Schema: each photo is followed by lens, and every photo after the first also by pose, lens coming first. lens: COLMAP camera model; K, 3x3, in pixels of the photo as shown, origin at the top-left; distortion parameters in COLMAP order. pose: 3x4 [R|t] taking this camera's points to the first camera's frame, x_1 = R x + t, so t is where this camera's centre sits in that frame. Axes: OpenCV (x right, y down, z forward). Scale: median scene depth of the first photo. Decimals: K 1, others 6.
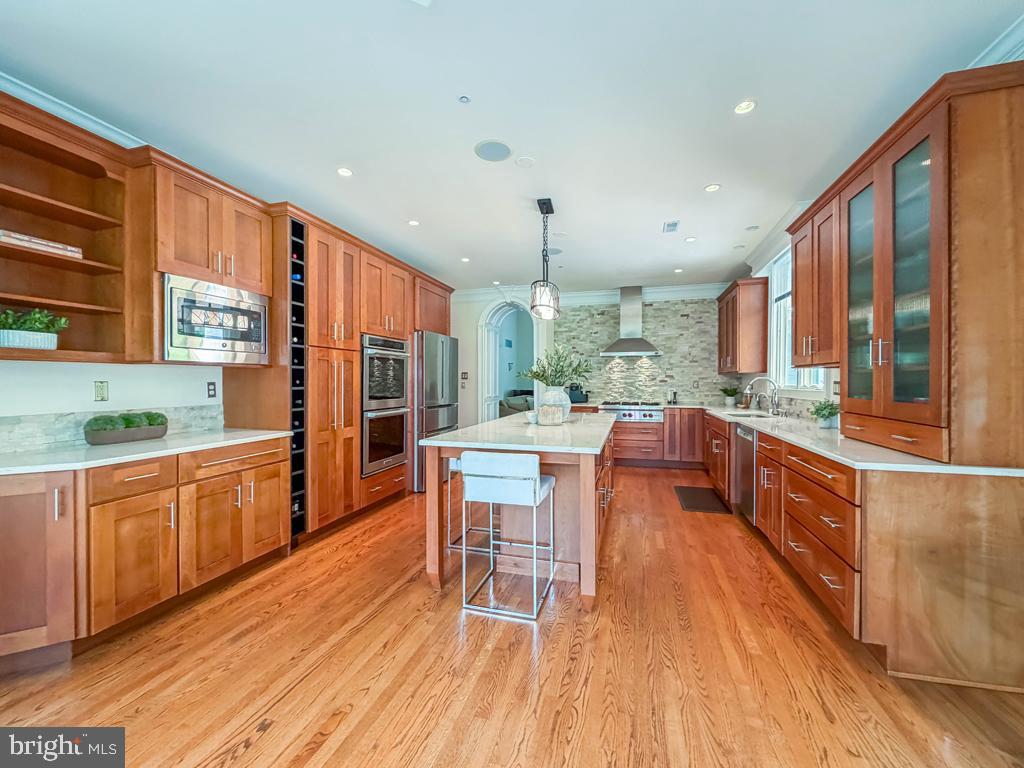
lens RADIAL K [[414.1, 0, 512.0], [0, 414.1, 384.0], [0, 0, 1]] dist [-0.001596, -0.000207]
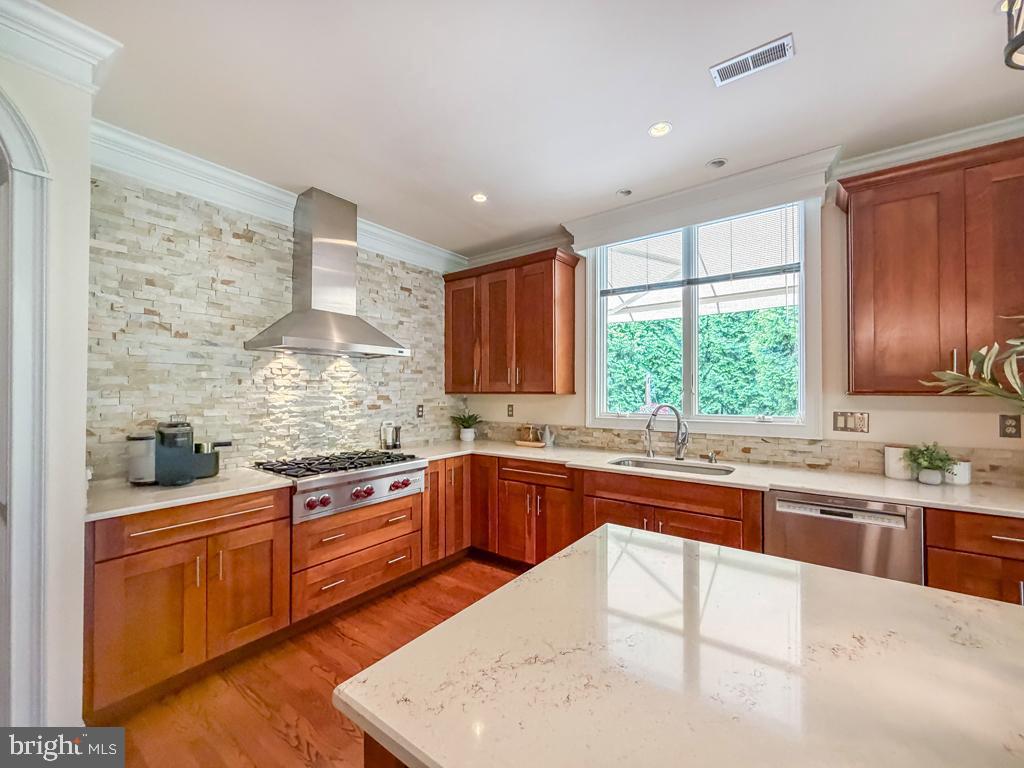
lens RADIAL K [[414.1, 0, 512.0], [0, 414.1, 384.0], [0, 0, 1]] dist [-0.001596, -0.000207]
pose [[0.340786, 0.017757, 0.939973, -0.107783], [0.006813, 0.999749, -0.021356, -0.040493], [-0.940116, 0.013682, 0.340580, 1.154670]]
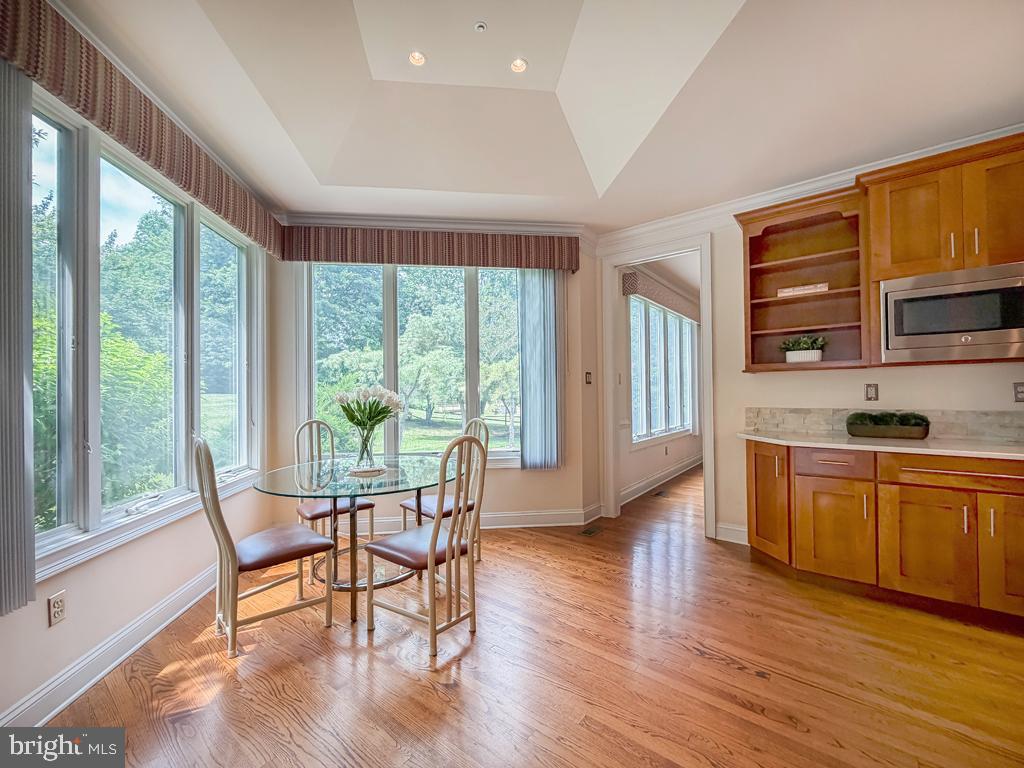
lens RADIAL K [[411.4, 0, 509.1], [0, 411.4, 387.7], [0, 0, 1]] dist [0.000117, -0.000142]
pose [[-0.380021, -0.005312, -0.924963, 0.303694], [0.003588, 0.999968, -0.007217, 0.005940], [0.924971, -0.006061, -0.379990, 0.310946]]
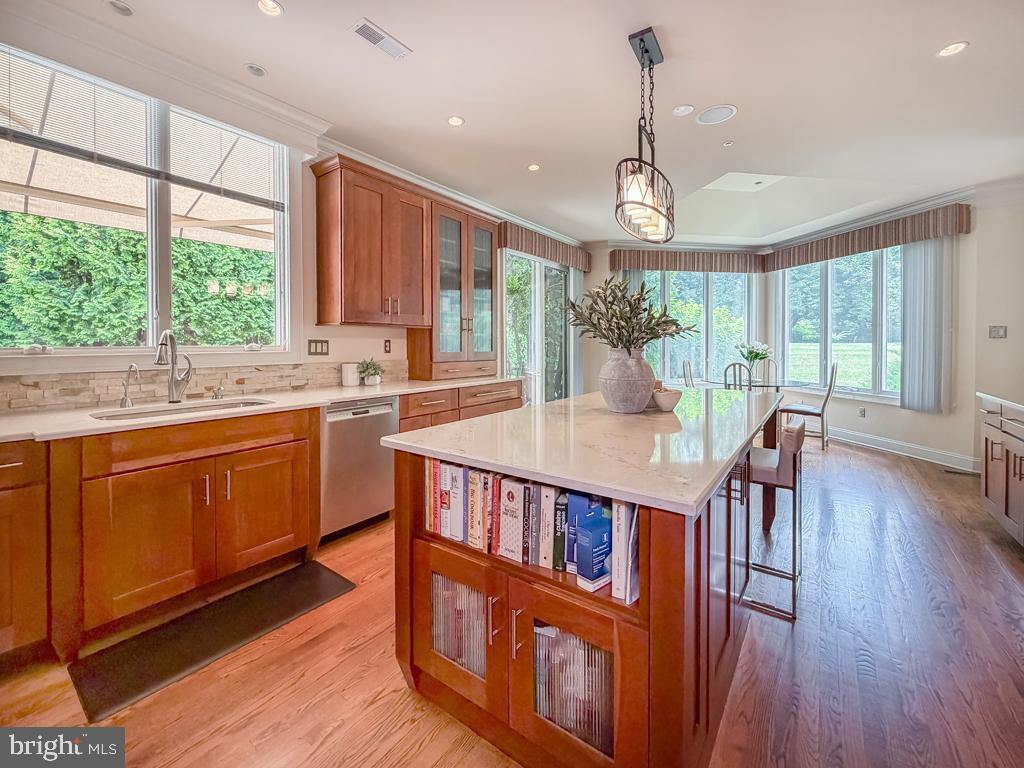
lens RADIAL K [[425.2, 0, 508.5], [0, 425.2, 351.1], [0, 0, 1]] dist [-0.000616, -0.000045]
pose [[-0.940257, -0.006615, 0.340402, 0.056570], [0.002137, 0.999677, 0.025327, -0.004314], [-0.340460, 0.024541, -0.939939, 1.531609]]
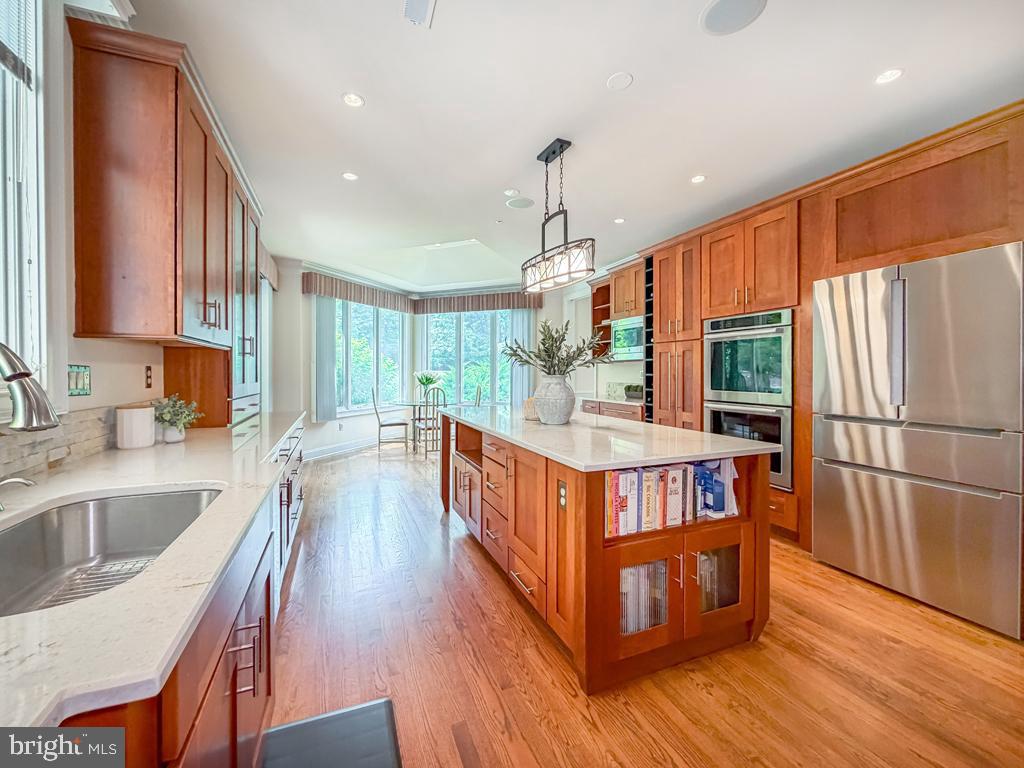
lens RADIAL K [[419.7, 0, 504.0], [0, 419.7, 375.6], [0, 0, 1]] dist [-0.000838, -0.000175]
pose [[-0.790936, 0.005239, -0.611876, 0.607132], [-0.003792, 0.999902, 0.013464, -0.003209], [0.611886, 0.012969, -0.790839, 1.469816]]
